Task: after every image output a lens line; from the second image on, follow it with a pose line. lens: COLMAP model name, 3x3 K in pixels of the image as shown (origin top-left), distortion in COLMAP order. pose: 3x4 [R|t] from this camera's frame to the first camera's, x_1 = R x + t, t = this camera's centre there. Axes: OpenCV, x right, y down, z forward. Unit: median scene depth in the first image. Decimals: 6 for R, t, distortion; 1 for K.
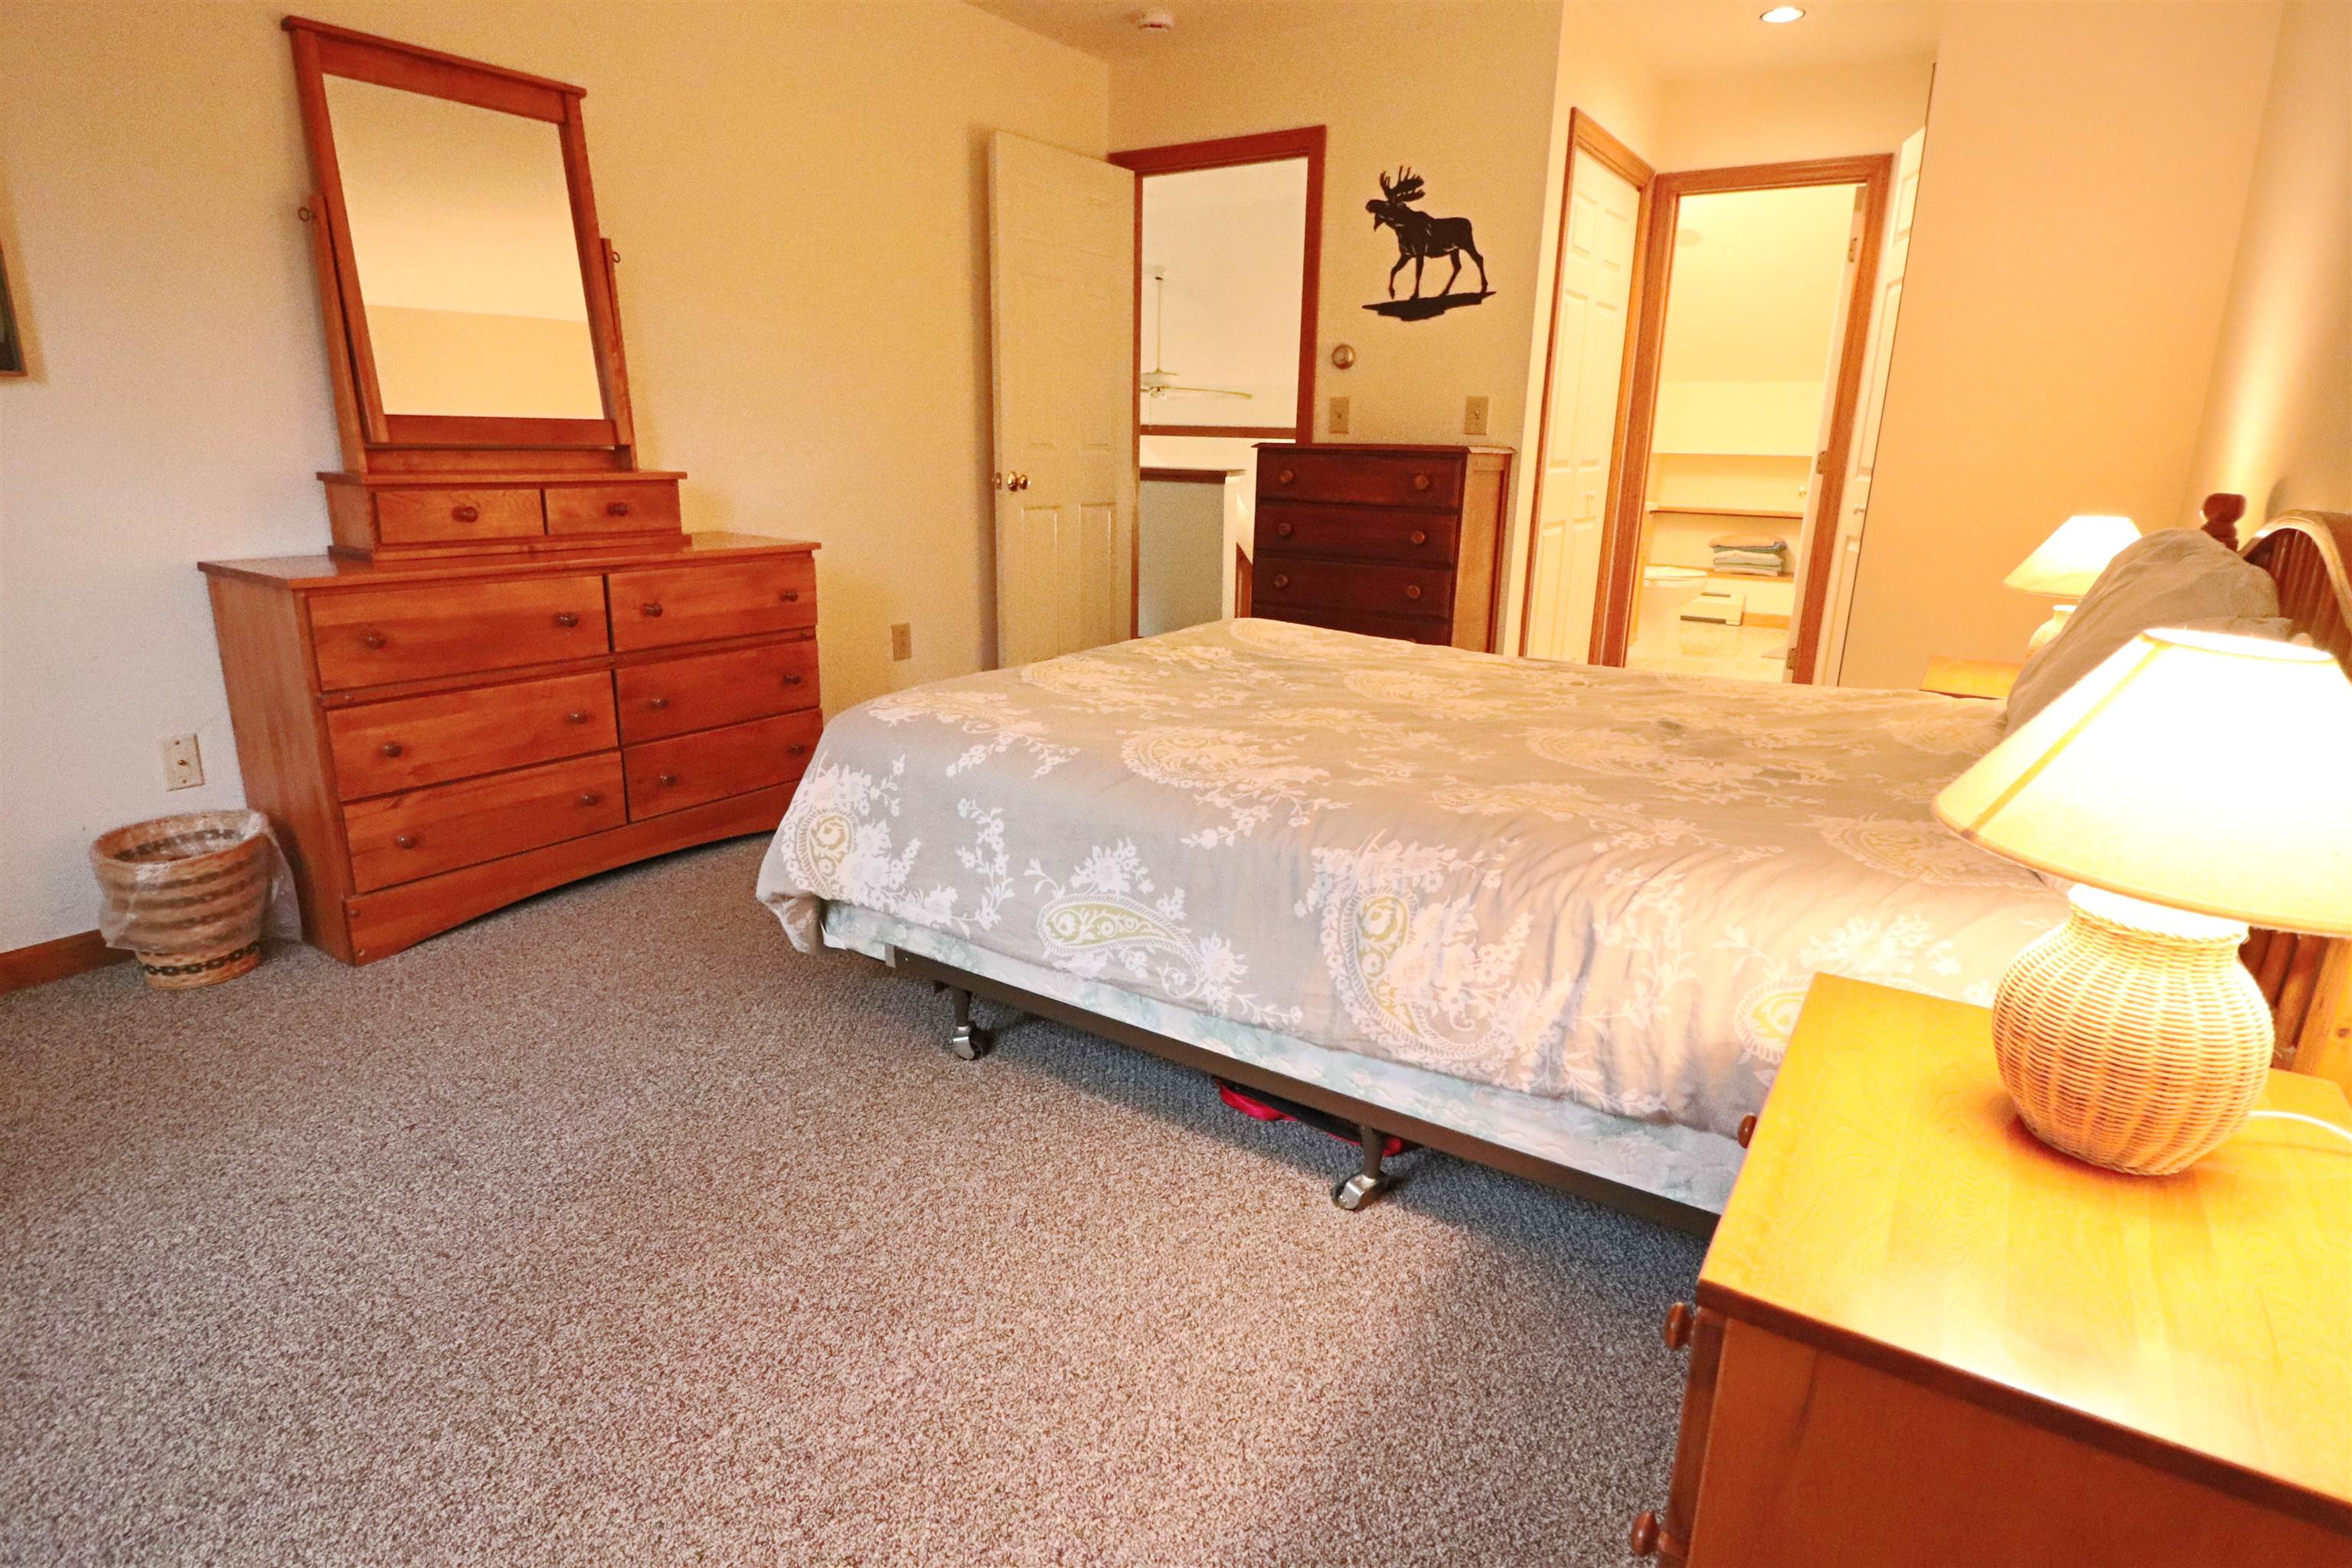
lens RADIAL K [[1218.3, 0, 1165.6], [0, 1218.3, 779.3], [0, 0, 1]] dist [-0.000516, -0.012783]
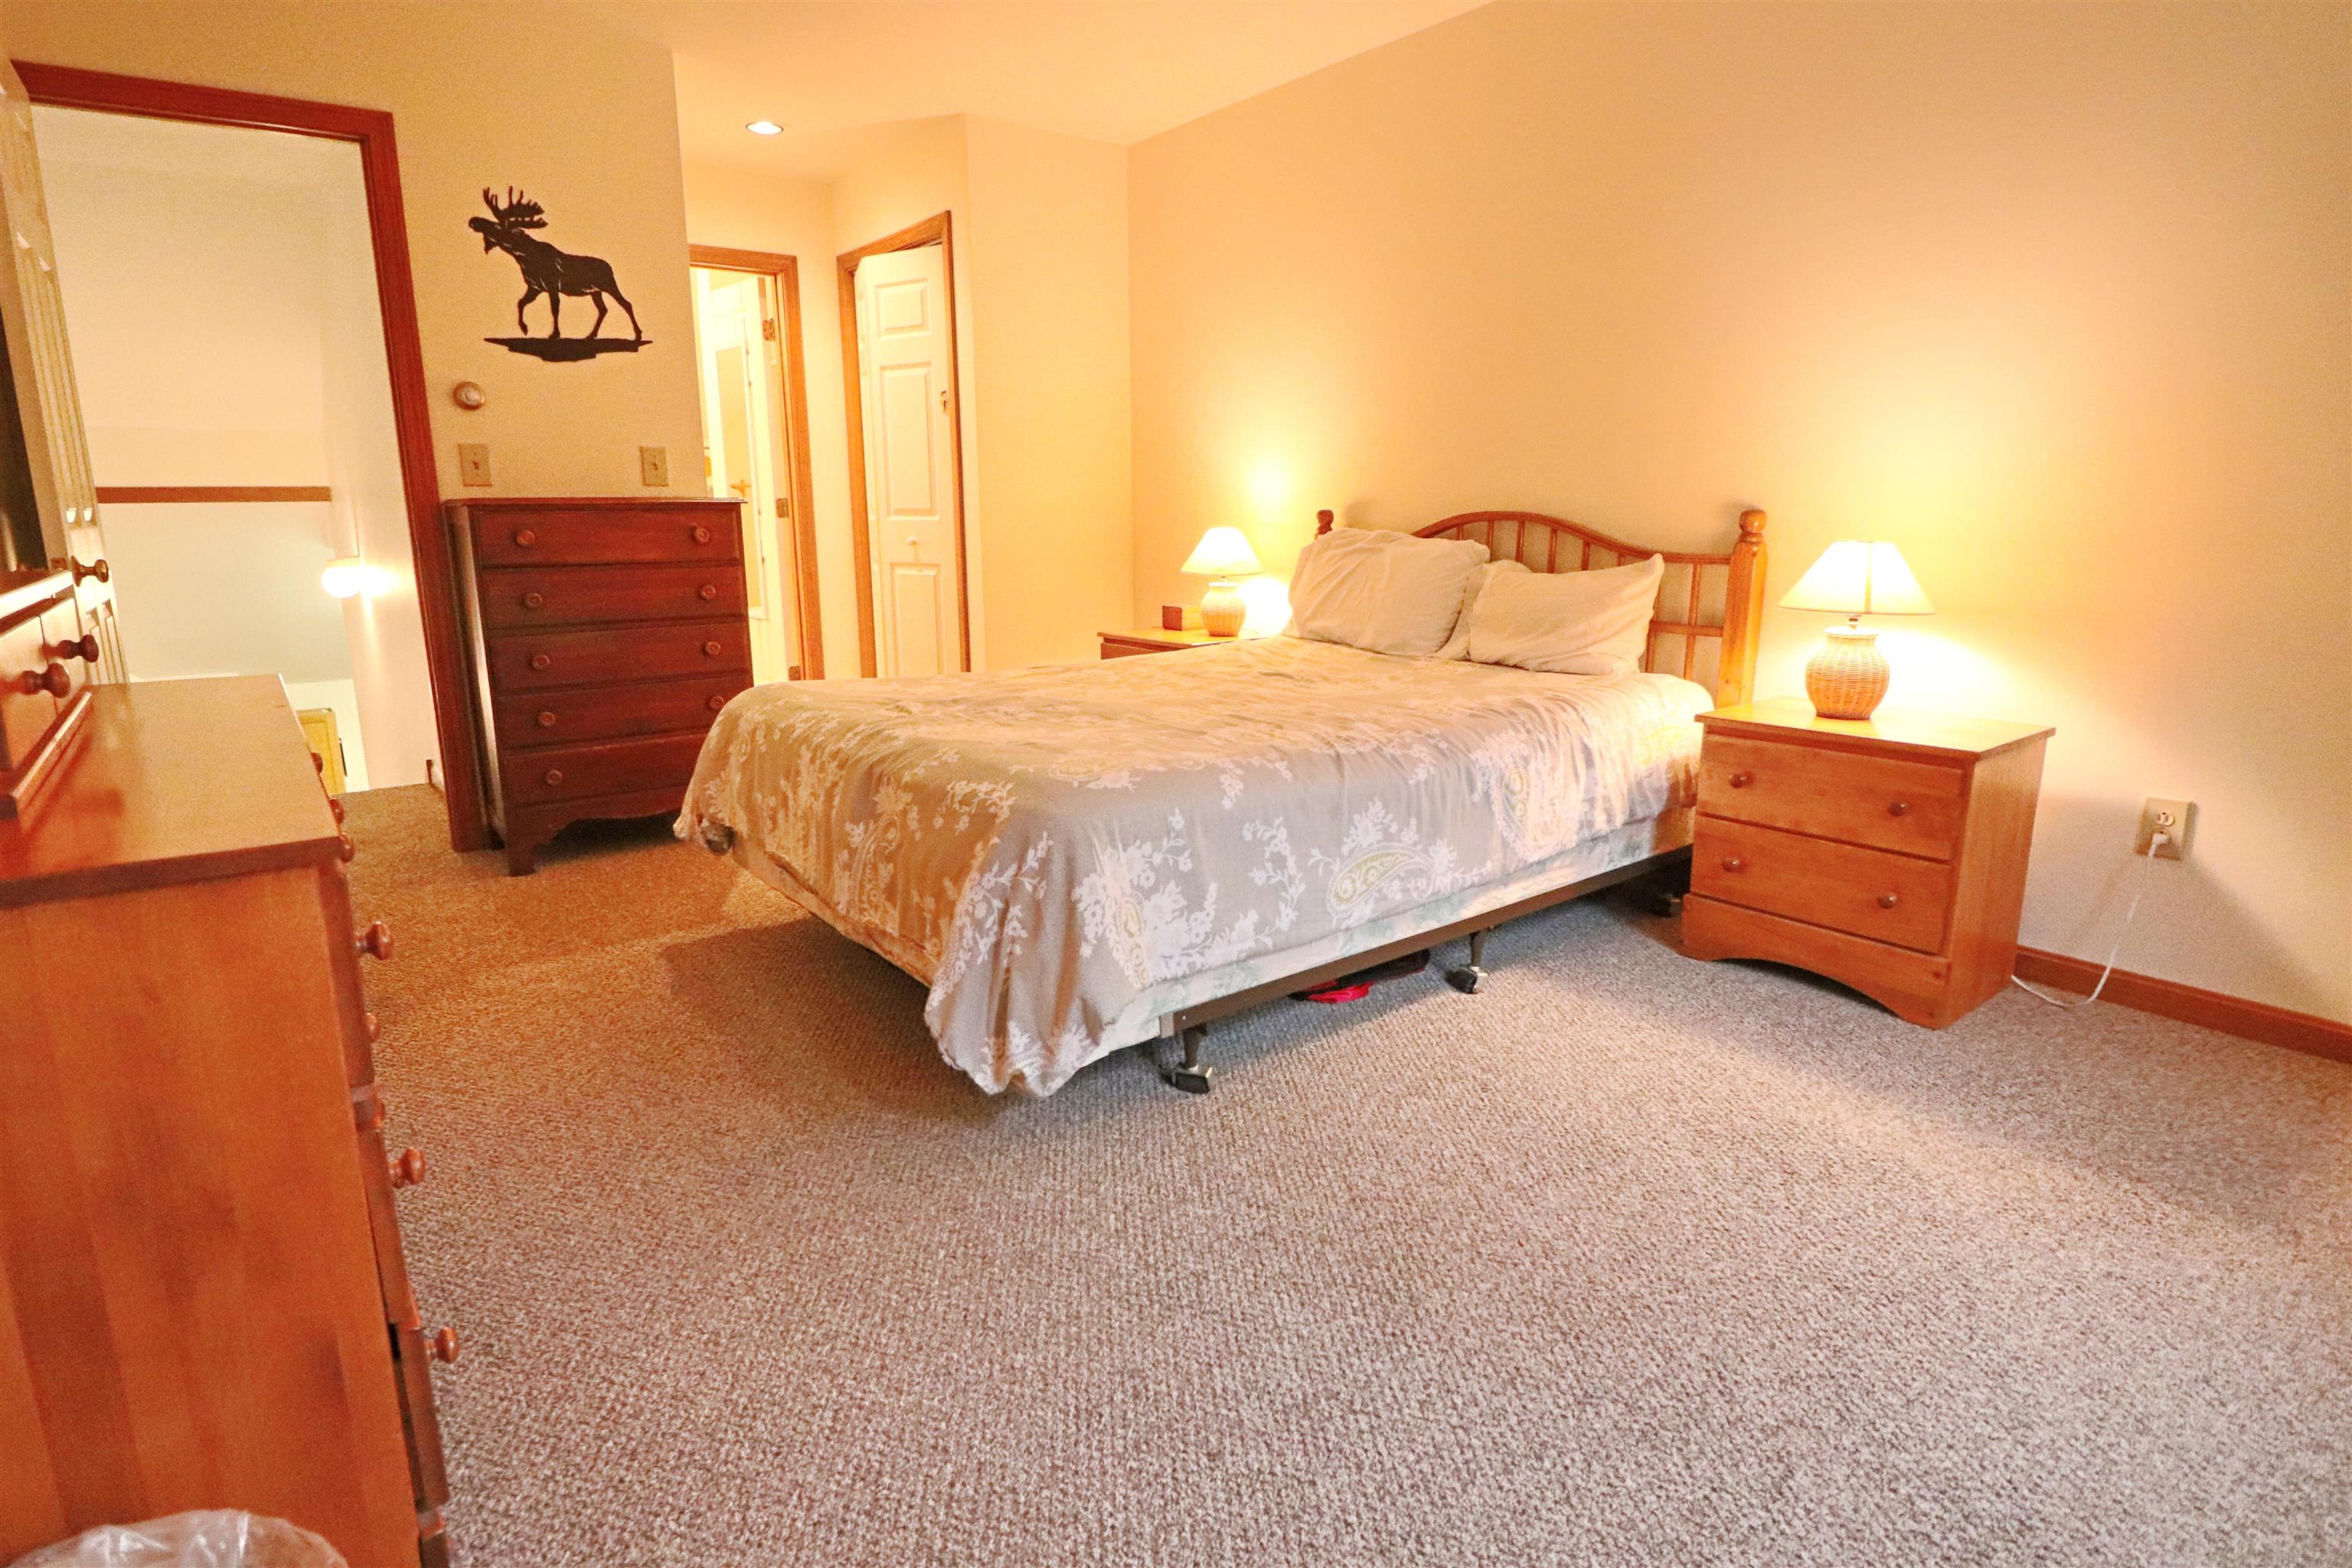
lens RADIAL K [[1218.3, 0, 1162.3], [0, 1218.3, 784.9], [0, 0, 1]] dist [-0.000516, -0.012783]
pose [[0.319946, -0.231750, 0.918655, -0.576832], [0.265609, 0.952680, 0.147828, -0.095908], [-0.909443, 0.196706, 0.366361, 0.337190]]
